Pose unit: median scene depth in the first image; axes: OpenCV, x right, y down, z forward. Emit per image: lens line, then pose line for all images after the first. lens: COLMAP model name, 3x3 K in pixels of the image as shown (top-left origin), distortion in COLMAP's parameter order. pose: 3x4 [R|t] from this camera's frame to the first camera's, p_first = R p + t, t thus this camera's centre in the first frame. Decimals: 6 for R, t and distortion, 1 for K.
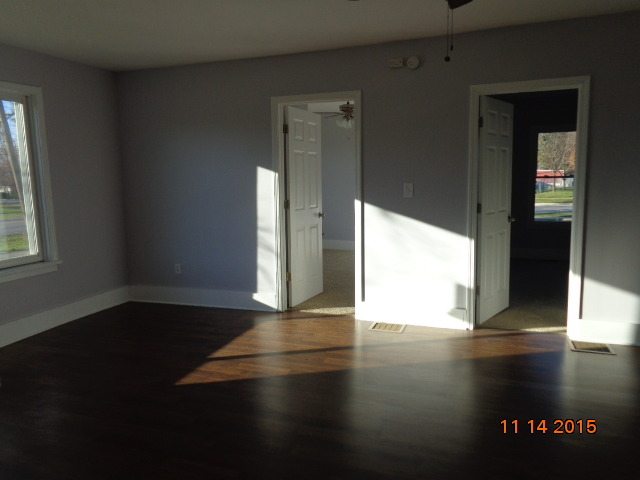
lens RADIAL K [[486.5, 0, 321.8], [0, 486.5, 238.6], [0, 0, 1]] dist [0.009560, 0.008315]
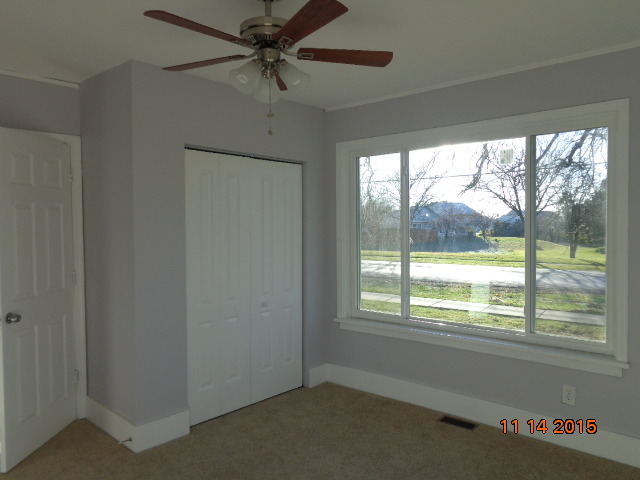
lens RADIAL K [[486.5, 0, 321.8], [0, 486.5, 238.6], [0, 0, 1]] dist [0.009560, 0.008315]
pose [[-0.351110, 0.060246, -0.934394, 0.189220], [-0.104297, 0.989201, 0.102971, -0.141957], [0.930507, 0.133609, -0.341035, 0.834110]]
